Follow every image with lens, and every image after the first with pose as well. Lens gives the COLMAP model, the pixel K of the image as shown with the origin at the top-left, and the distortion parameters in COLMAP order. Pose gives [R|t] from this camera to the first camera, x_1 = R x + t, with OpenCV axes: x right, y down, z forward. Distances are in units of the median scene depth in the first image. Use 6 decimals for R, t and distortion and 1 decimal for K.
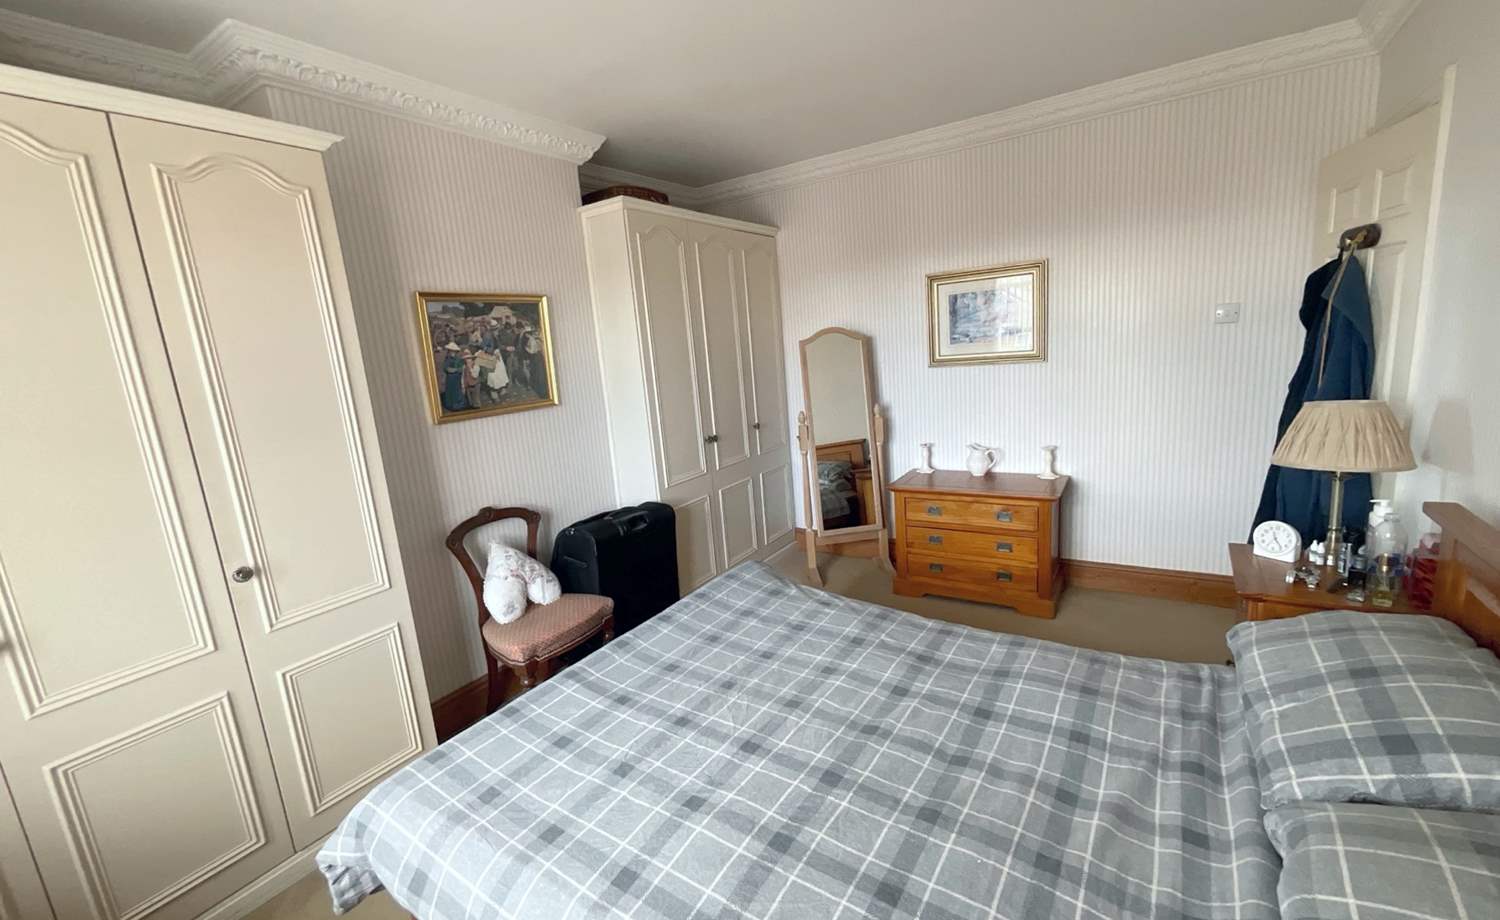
lens RADIAL K [[612.3, 0, 750.0], [0, 612.3, 460.0], [0, 0, 1]] dist [0.001236, -0.000267]
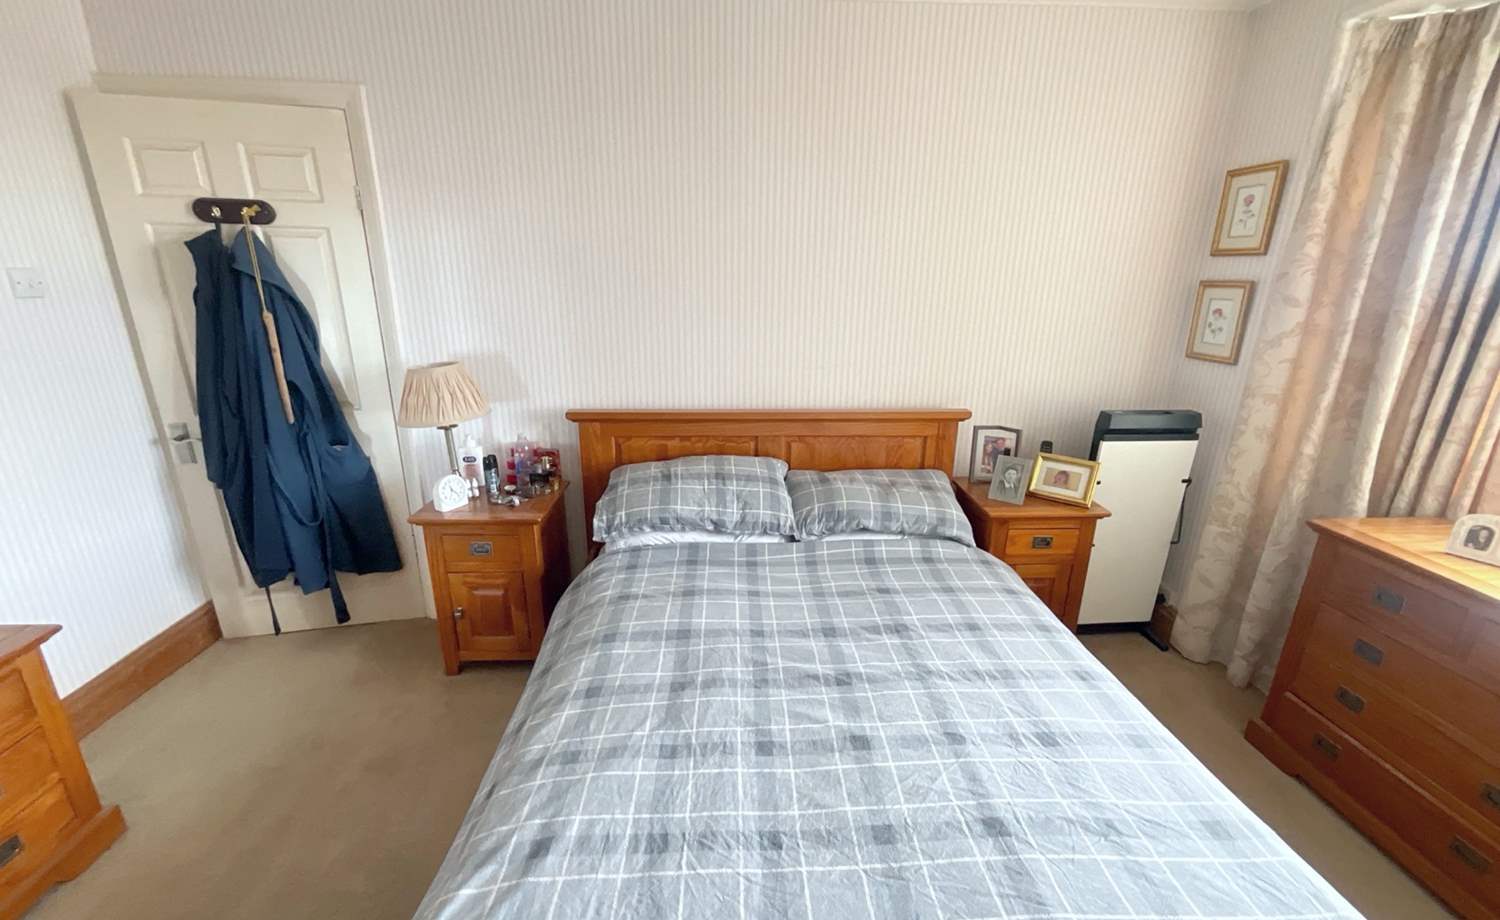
lens RADIAL K [[610.4, 0, 751.4], [0, 610.4, 458.2], [0, 0, 1]] dist [0.002169, 0.000263]
pose [[-0.591570, -0.161888, 0.789834, -0.393433], [0.191302, 0.923475, 0.332561, -0.225515], [-0.783229, 0.347830, -0.515331, 1.317083]]
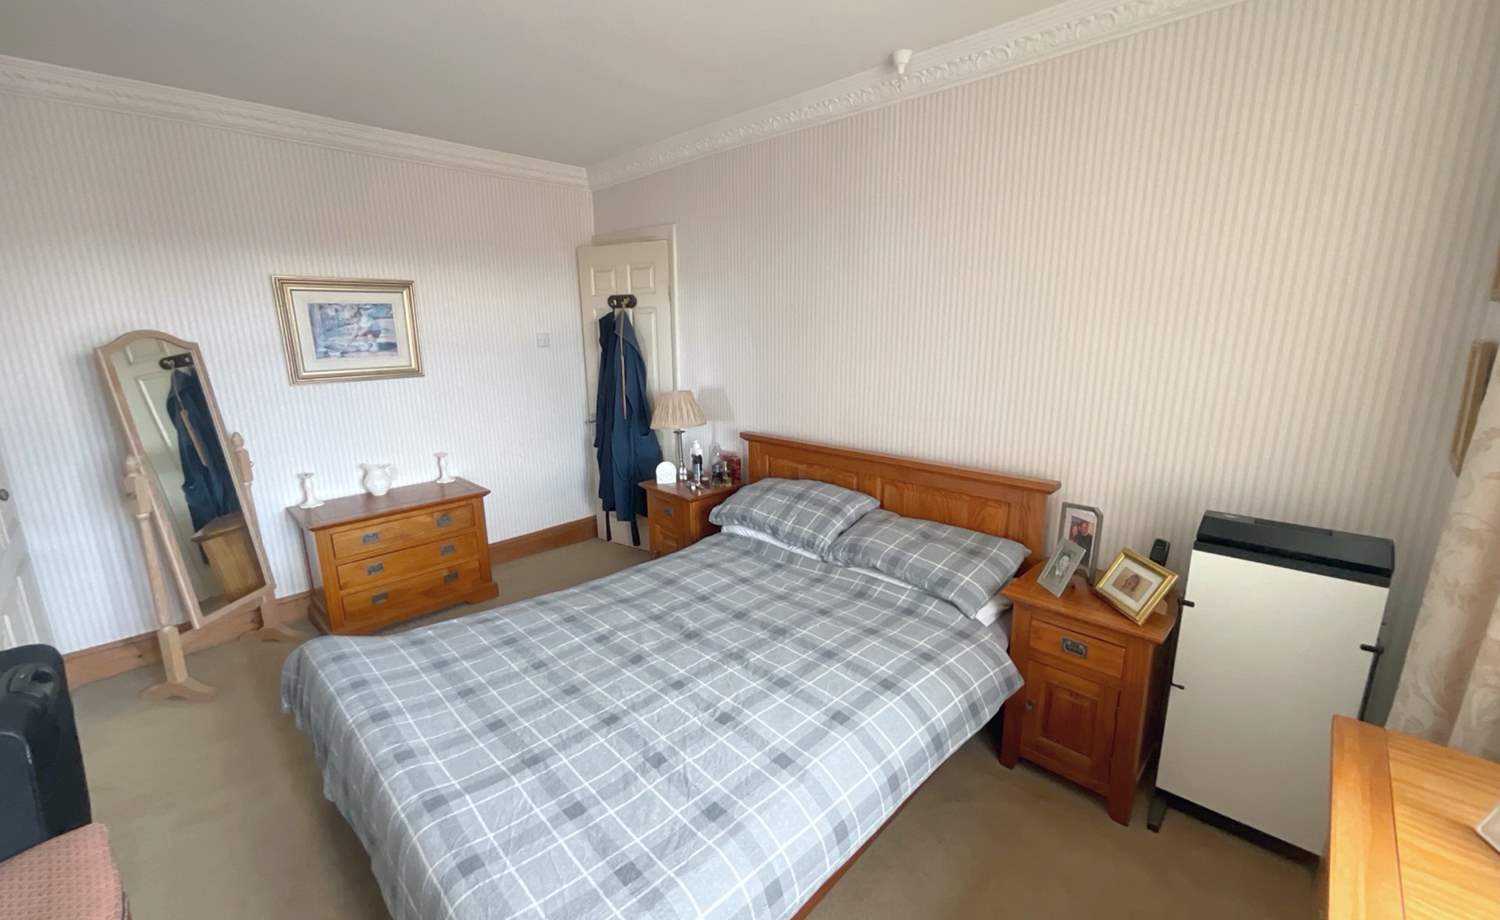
lens RADIAL K [[610.4, 0, 751.4], [0, 610.4, 458.2], [0, 0, 1]] dist [0.002169, 0.000263]
pose [[0.191825, -0.135720, 0.972000, -0.901632], [0.180877, 0.978316, 0.100906, -0.046211], [-0.964617, 0.156456, 0.212214, 0.460621]]
